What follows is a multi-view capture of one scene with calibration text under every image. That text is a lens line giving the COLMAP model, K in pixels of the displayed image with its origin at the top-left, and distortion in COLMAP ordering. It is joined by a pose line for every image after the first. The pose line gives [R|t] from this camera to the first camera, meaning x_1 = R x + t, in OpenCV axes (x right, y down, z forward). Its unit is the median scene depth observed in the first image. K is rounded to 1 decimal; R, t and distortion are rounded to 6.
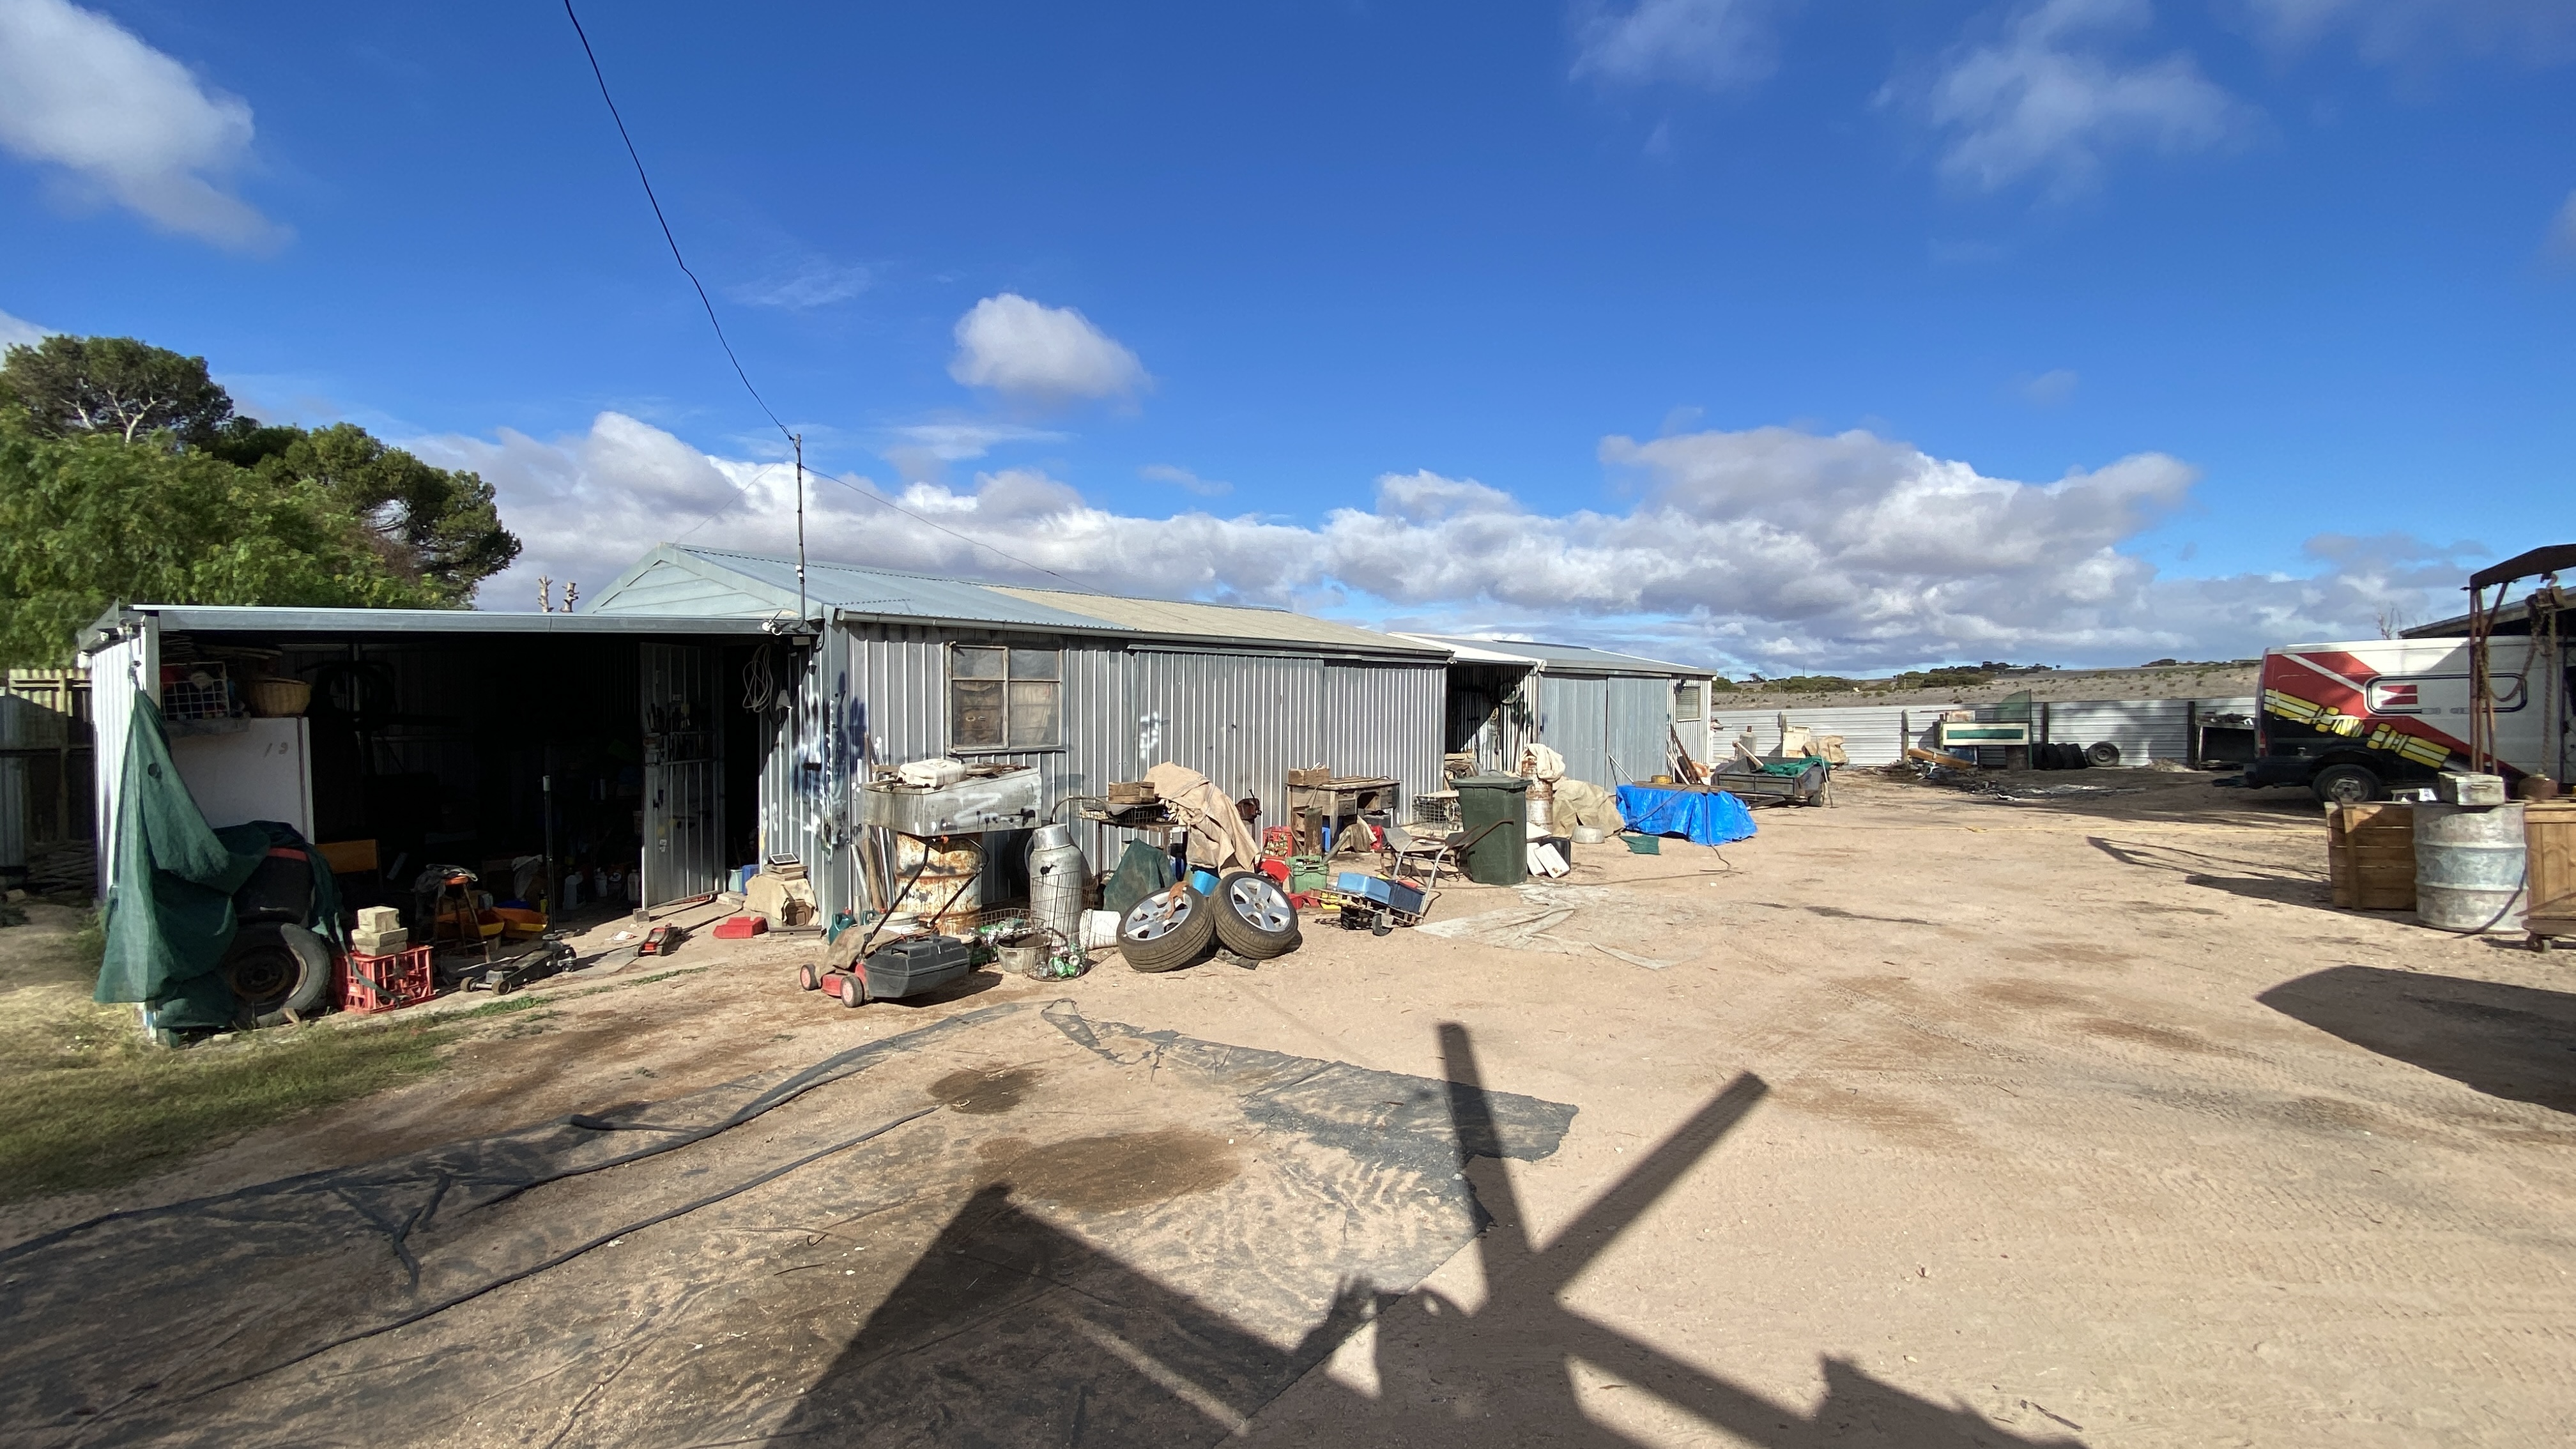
lens RADIAL K [[1073.0, 0, 1274.7], [0, 1073.0, 720.0], [0, 0, 1]] dist [-0.004117, -0.003587]
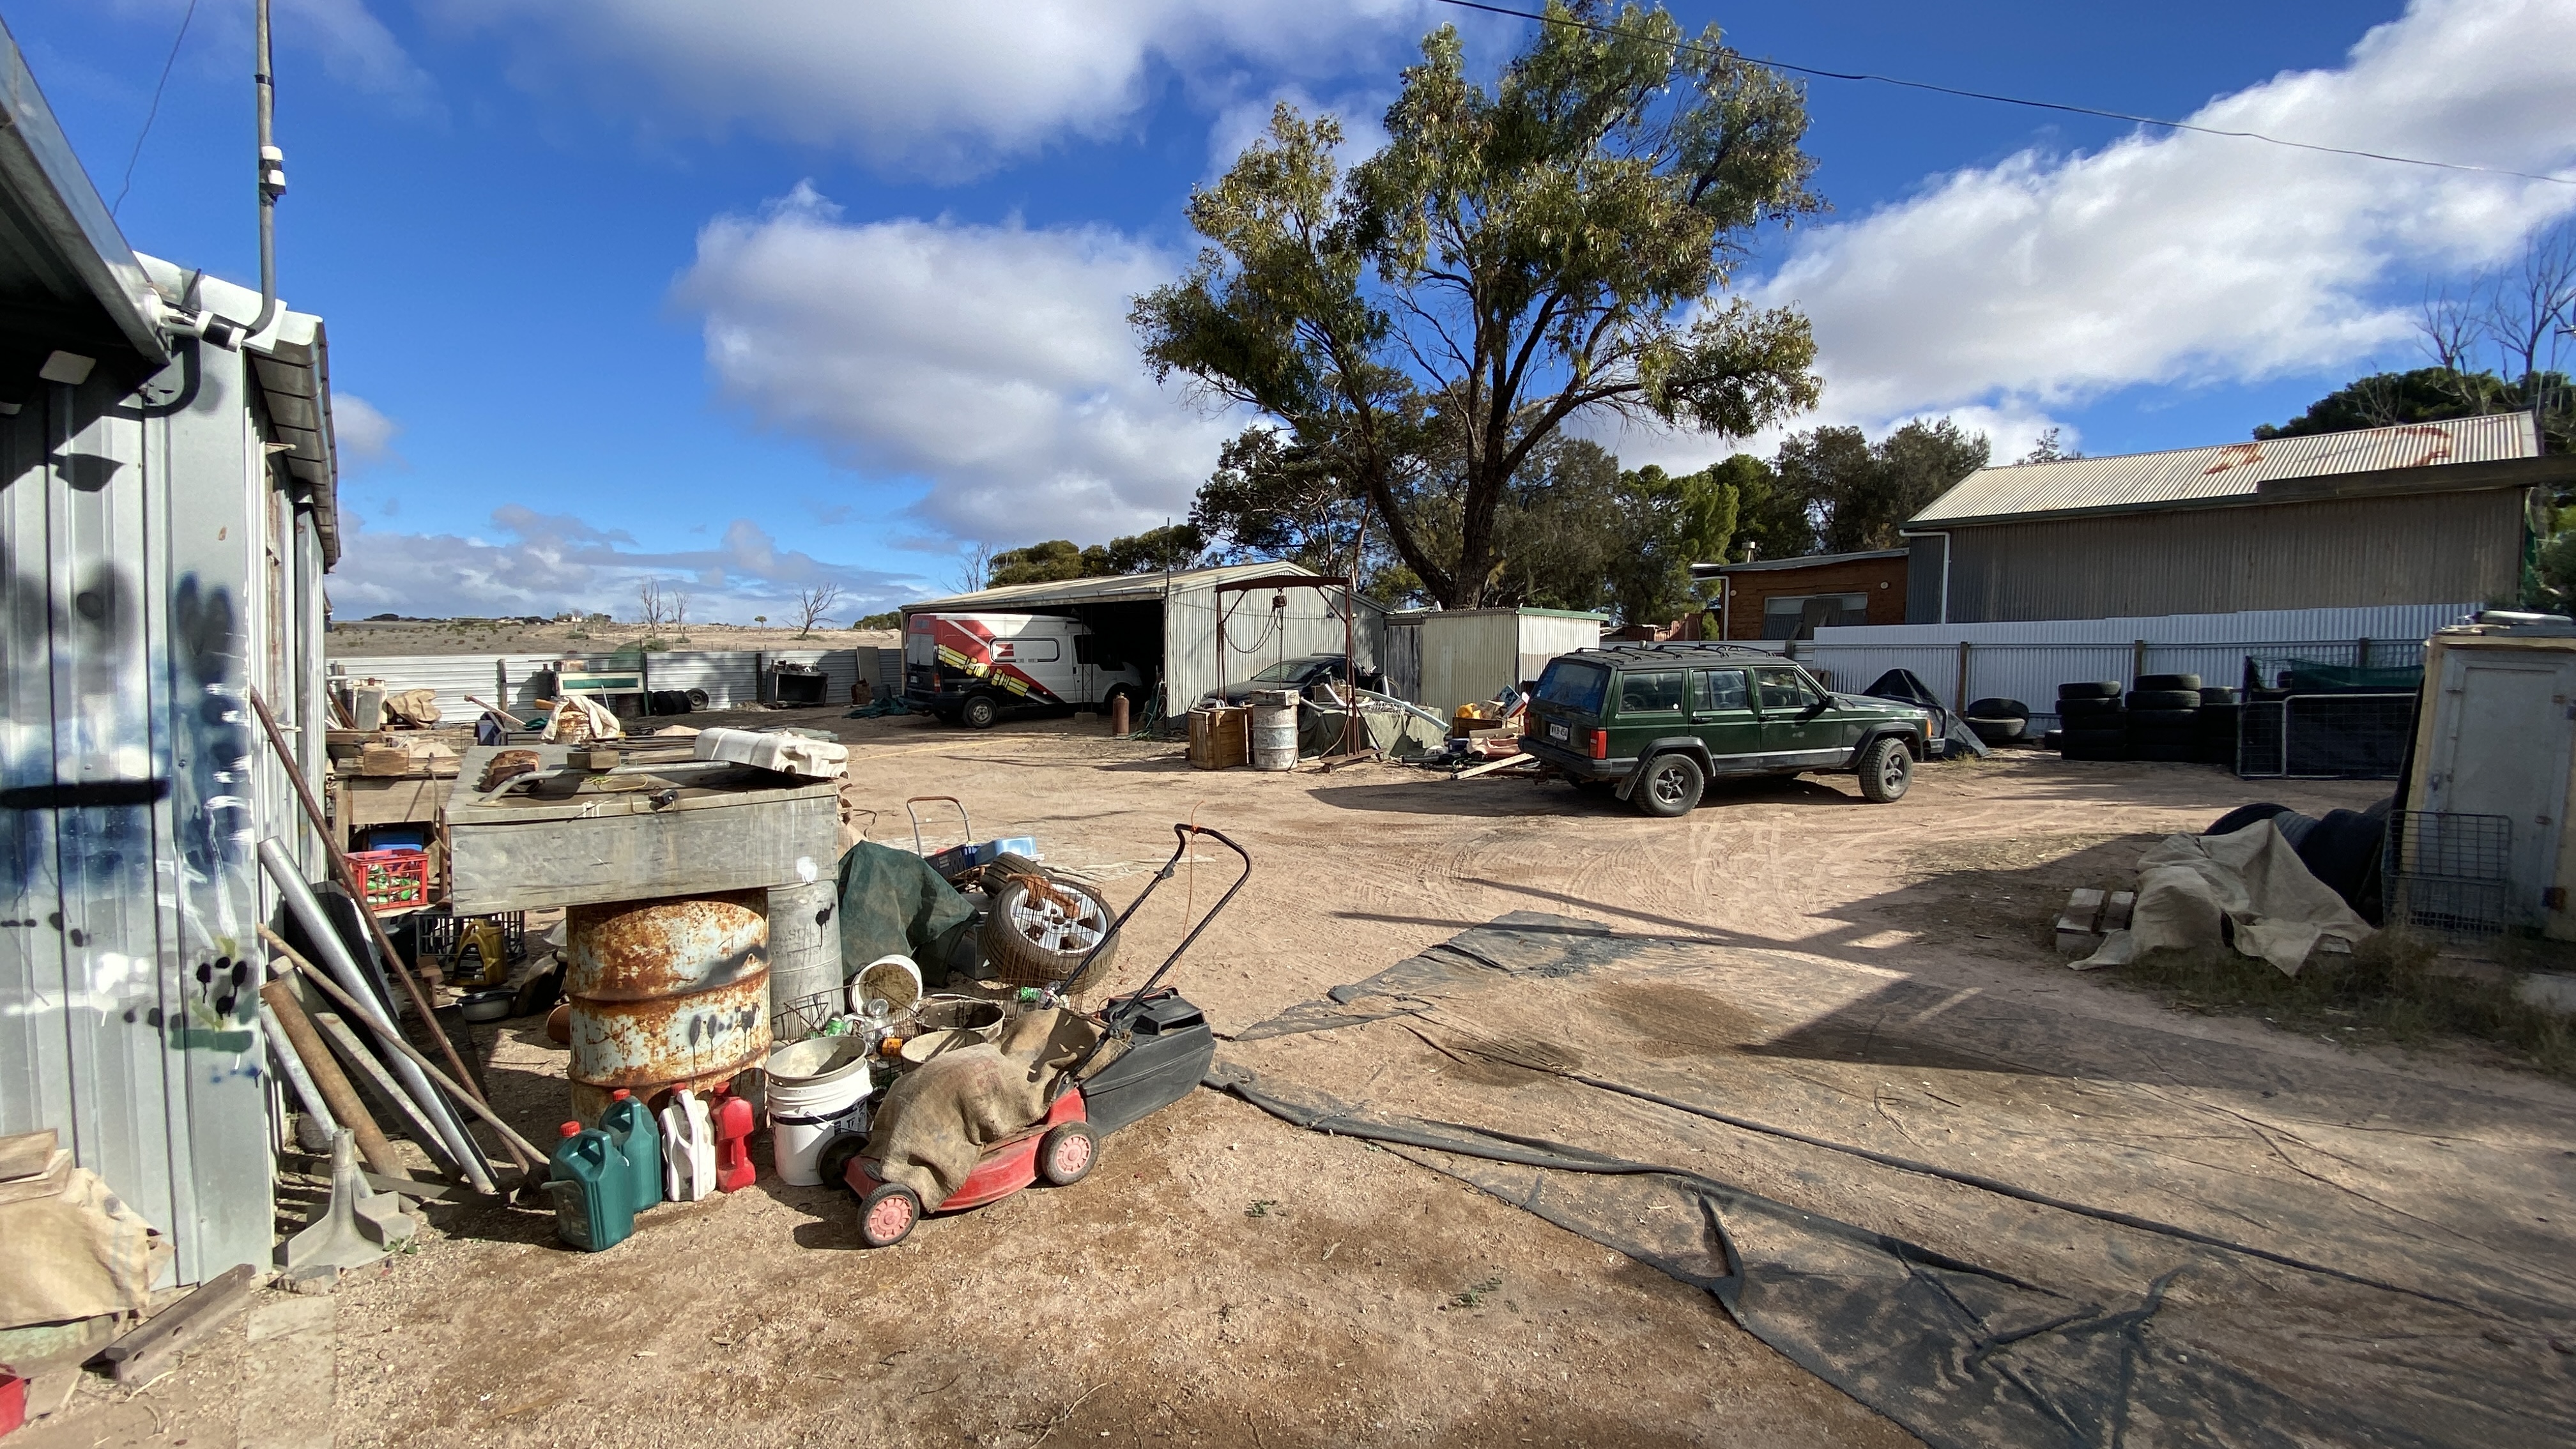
lens RADIAL K [[1073.0, 0, 1284.9], [0, 1073.0, 713.3], [0, 0, 1]] dist [-0.004117, -0.003587]
pose [[0.134803, -0.042746, 0.989950, -0.257008], [0.007259, 0.999085, 0.042152, 0.003626], [-0.990846, 0.001504, 0.134989, 0.234895]]
